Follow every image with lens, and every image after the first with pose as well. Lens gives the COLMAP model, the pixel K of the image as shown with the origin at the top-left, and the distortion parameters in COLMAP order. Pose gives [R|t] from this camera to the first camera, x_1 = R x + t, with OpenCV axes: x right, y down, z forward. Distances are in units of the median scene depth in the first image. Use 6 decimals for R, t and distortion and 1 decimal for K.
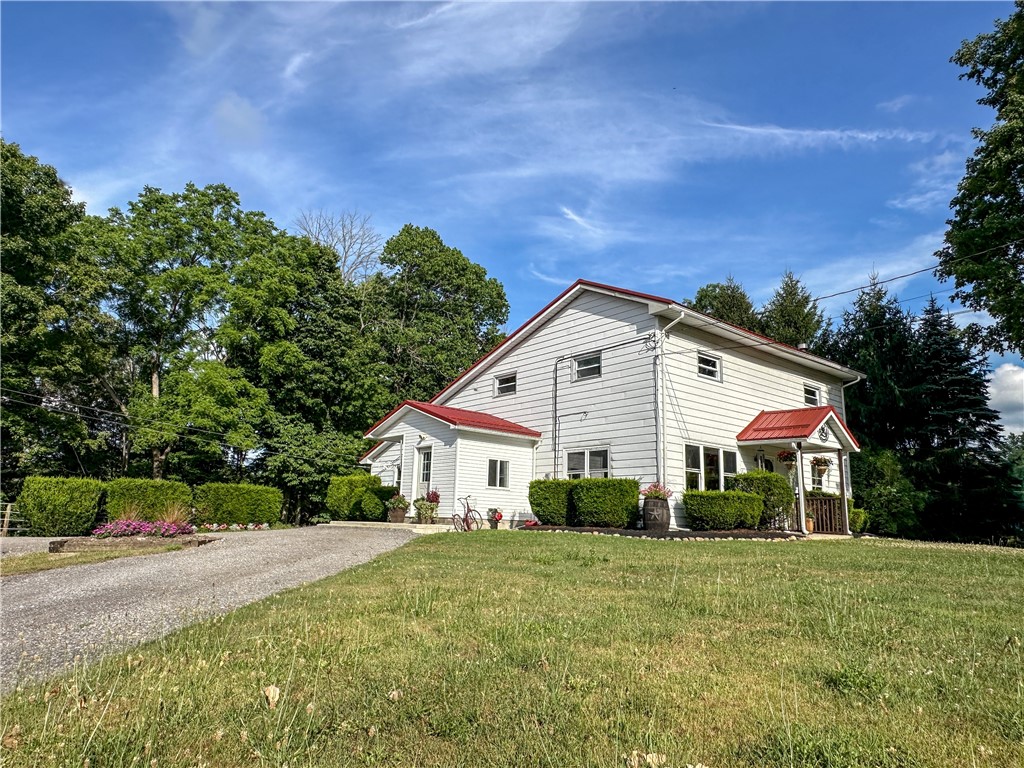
lens RADIAL K [[654.2, 0, 512.0], [0, 654.2, 384.5], [0, 0, 1]] dist [0.001658, 0.000062]
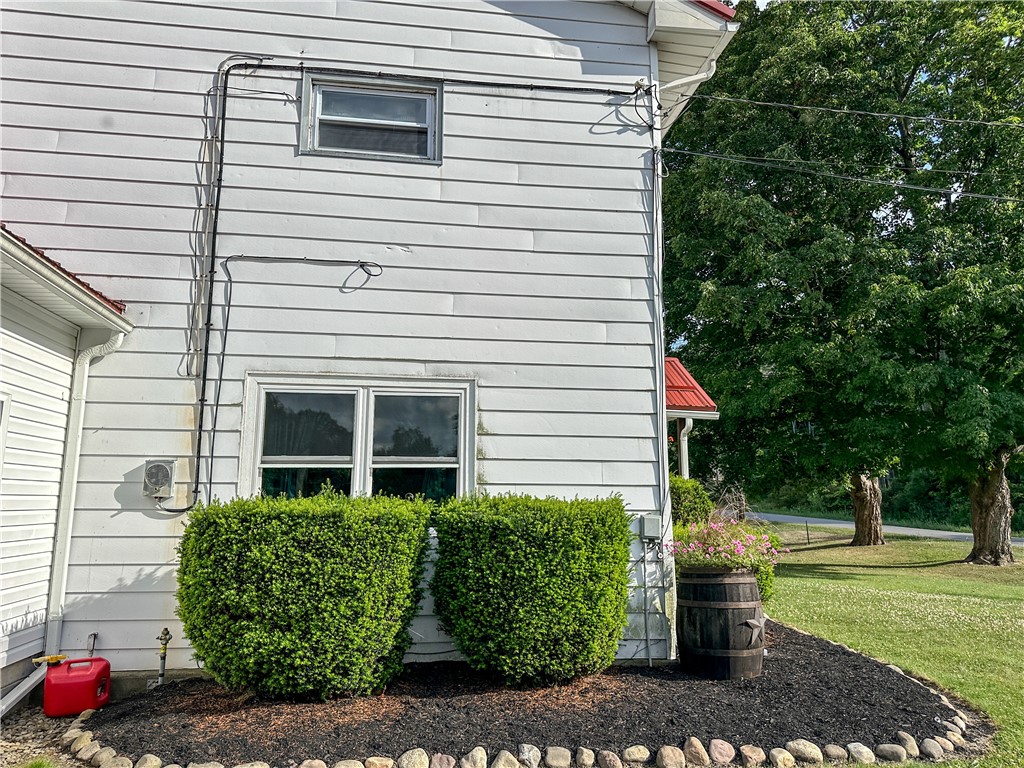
lens RADIAL K [[760.8, 0, 511.3], [0, 760.8, 382.3], [0, 0, 1]] dist [0.013309, 0.000589]
pose [[0.522500, 0.115958, 0.844717, -0.133128], [-0.164656, 0.985783, -0.033475, 0.092603], [-0.836589, -0.121597, 0.534165, 0.727970]]
